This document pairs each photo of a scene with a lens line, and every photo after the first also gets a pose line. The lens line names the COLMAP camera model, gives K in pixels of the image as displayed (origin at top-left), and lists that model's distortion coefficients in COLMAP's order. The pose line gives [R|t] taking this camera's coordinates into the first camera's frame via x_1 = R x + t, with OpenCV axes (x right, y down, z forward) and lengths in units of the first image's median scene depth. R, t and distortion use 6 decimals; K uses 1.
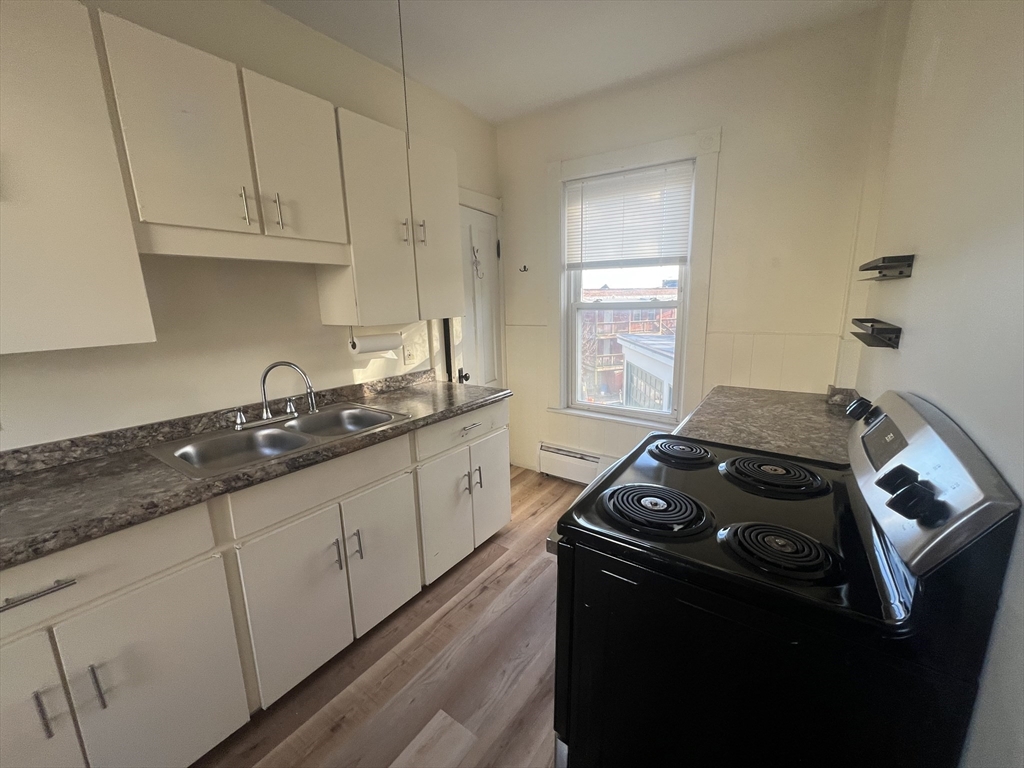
lens RADIAL K [[410.0, 0, 513.1], [0, 410.0, 383.7], [0, 0, 1]] dist [-0.002857, 0.000815]
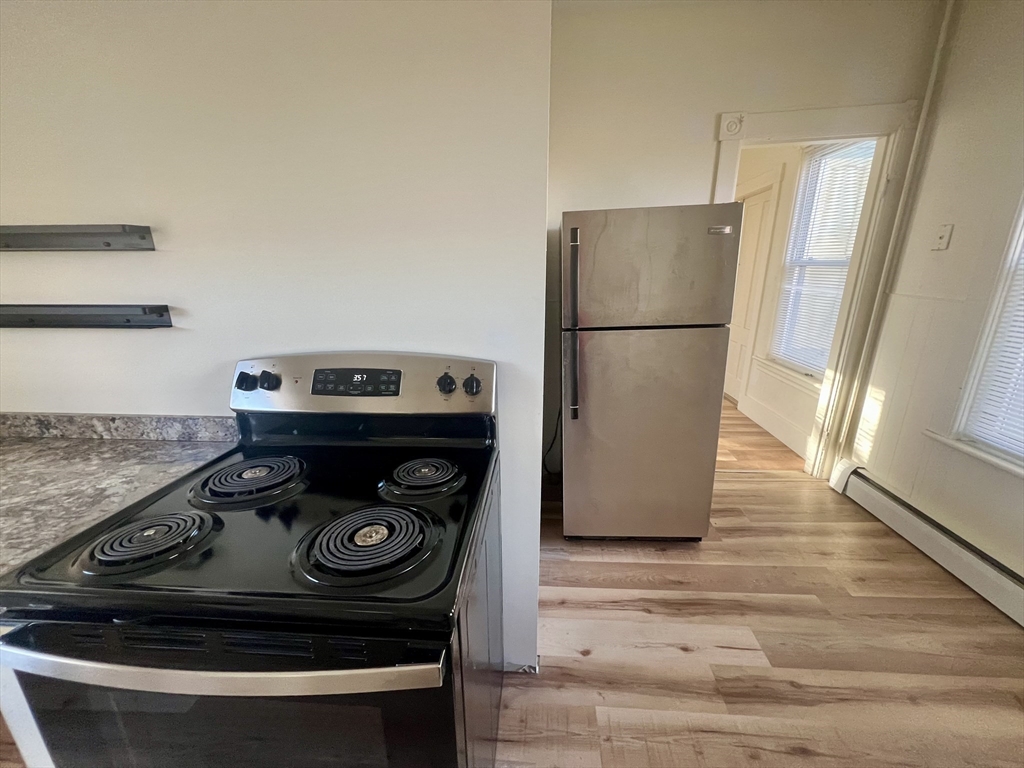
lens RADIAL K [[410.0, 0, 512.7], [0, 410.0, 384.0], [0, 0, 1]] dist [-0.002857, 0.000815]
pose [[-0.503280, -0.212503, 0.837587, -0.231269], [0.188521, 0.918941, 0.346419, -0.113700], [-0.843308, 0.332249, -0.422423, 0.614859]]
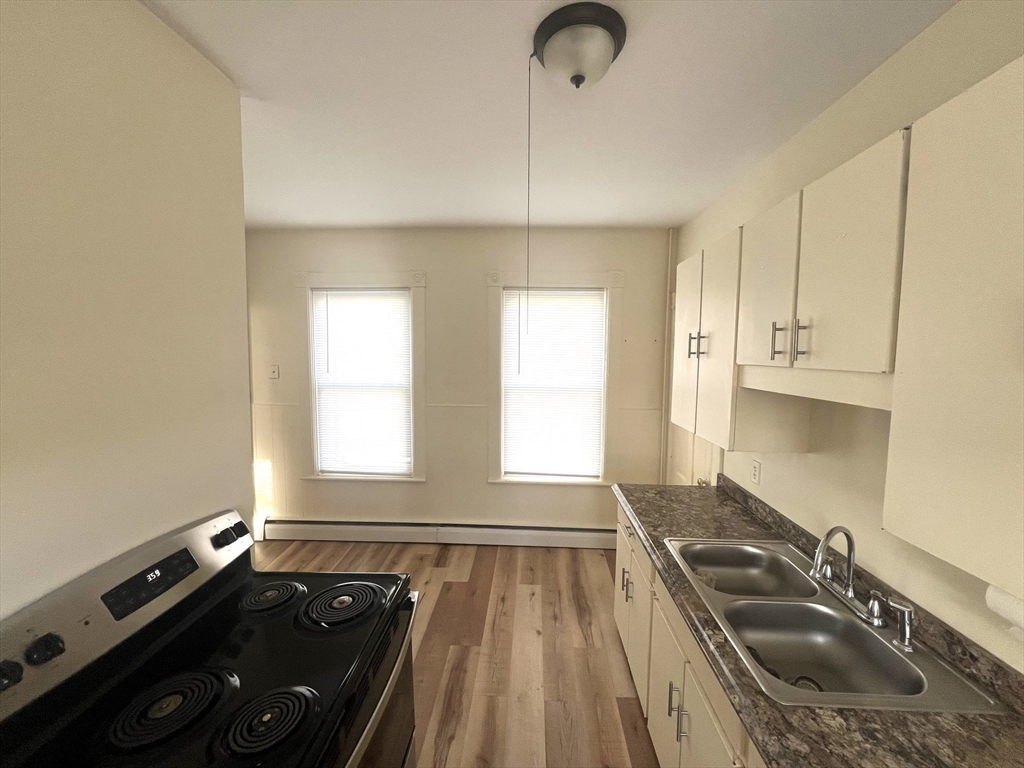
lens RADIAL K [[410.0, 0, 512.8], [0, 410.0, 384.5], [0, 0, 1]] dist [-0.002857, 0.000815]
pose [[-0.847410, 0.062664, -0.527228, 0.320952], [-0.090941, 0.961205, 0.260414, -0.472697], [0.523092, 0.268624, -0.808836, 1.321400]]
